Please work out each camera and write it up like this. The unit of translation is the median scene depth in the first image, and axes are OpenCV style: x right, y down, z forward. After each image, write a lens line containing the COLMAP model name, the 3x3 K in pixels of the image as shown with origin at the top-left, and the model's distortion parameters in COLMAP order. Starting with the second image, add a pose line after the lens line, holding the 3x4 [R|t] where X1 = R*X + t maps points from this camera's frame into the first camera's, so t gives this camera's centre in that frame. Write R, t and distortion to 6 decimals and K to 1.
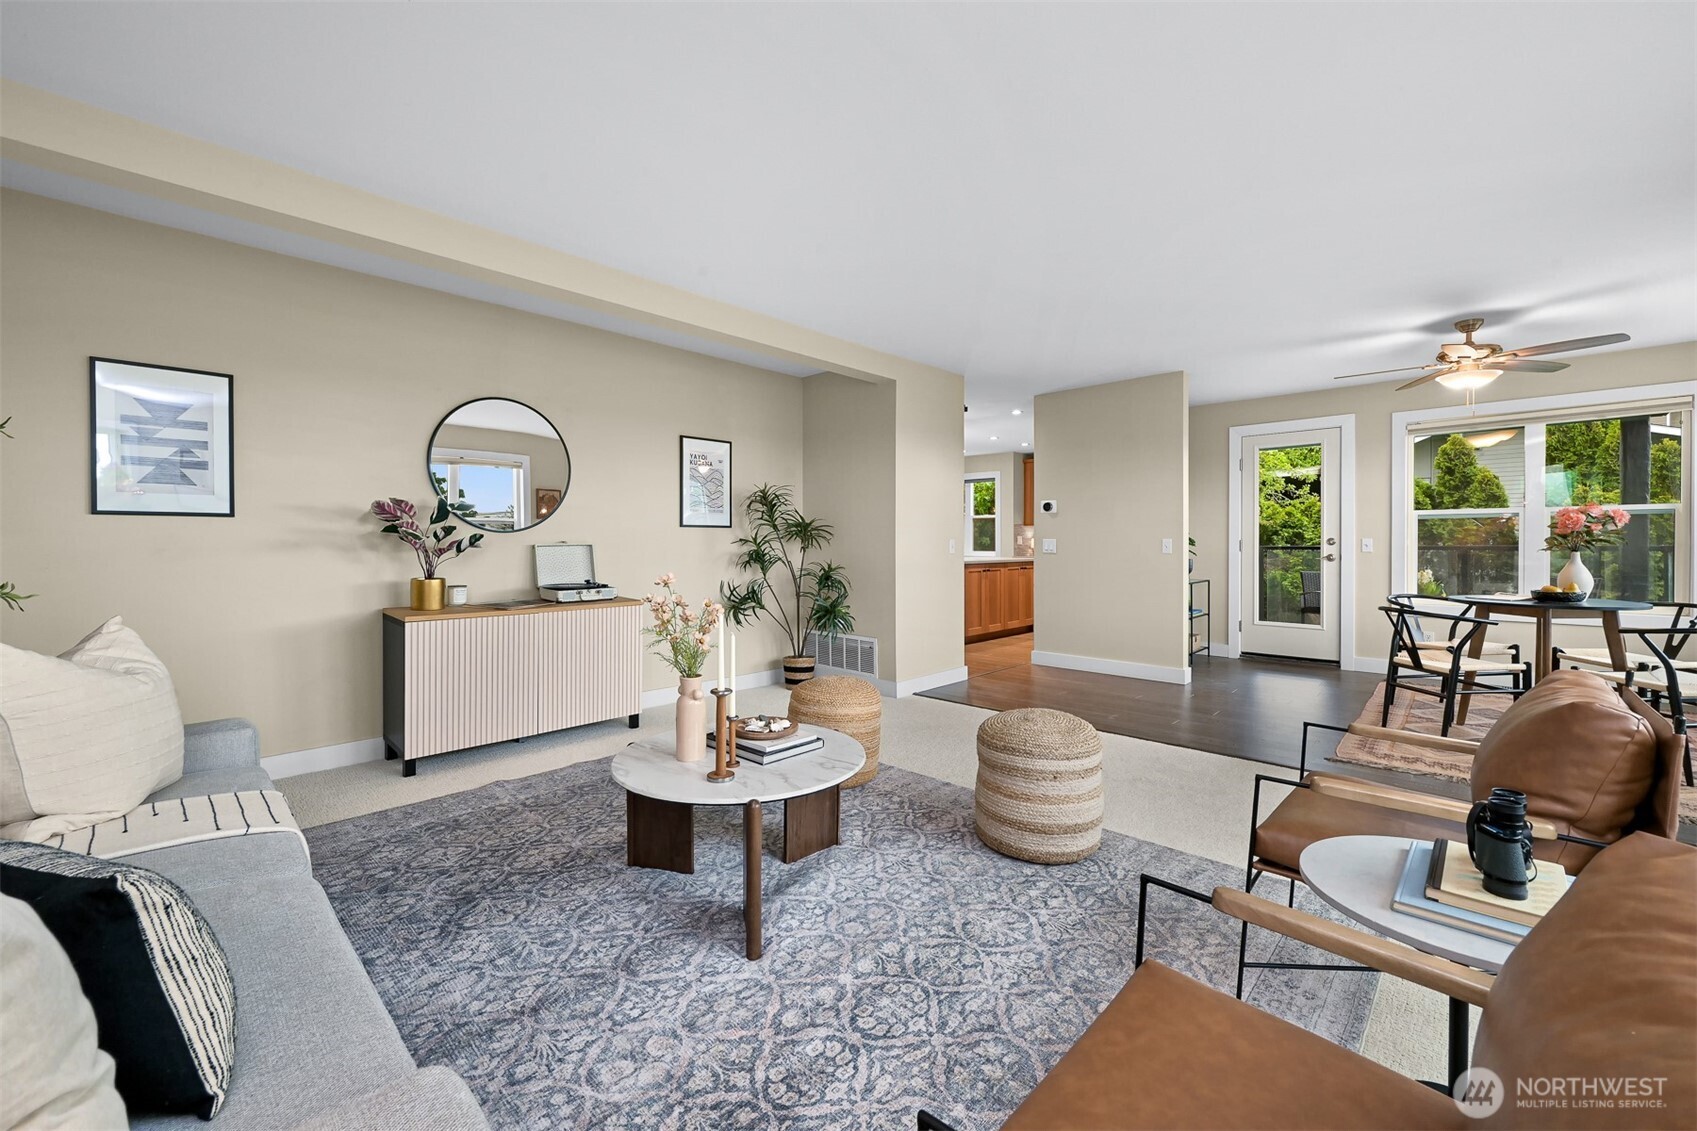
lens RADIAL K [[685.7, 0, 848.5], [0, 685.7, 565.5], [0, 0, 1]] dist [-0.000288, 0.000013]
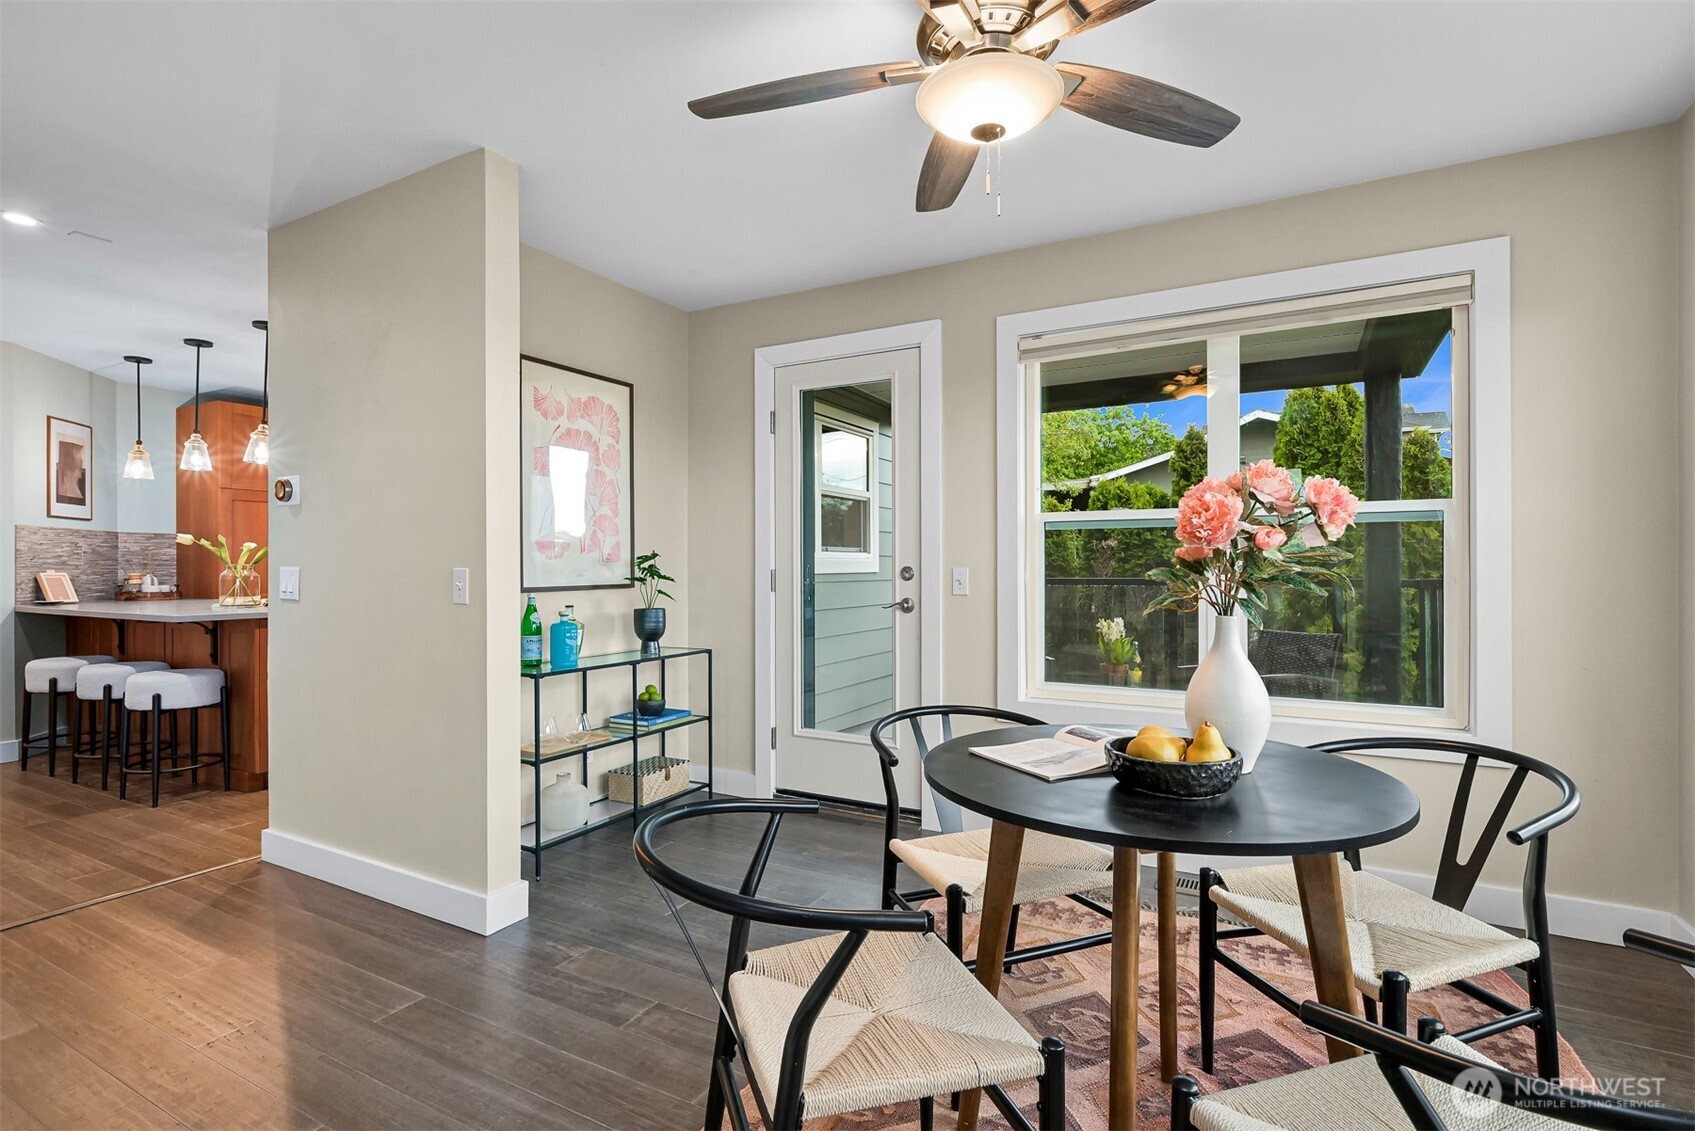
lens RADIAL K [[804.1, 0, 856.3], [0, 804.1, 586.4], [0, 0, 1]] dist [-0.004029, -0.000424]
pose [[0.964291, -0.002503, 0.264831, 0.520456], [0.004955, 0.999951, -0.008593, -0.020207], [-0.264797, 0.009598, 0.964256, 0.447954]]
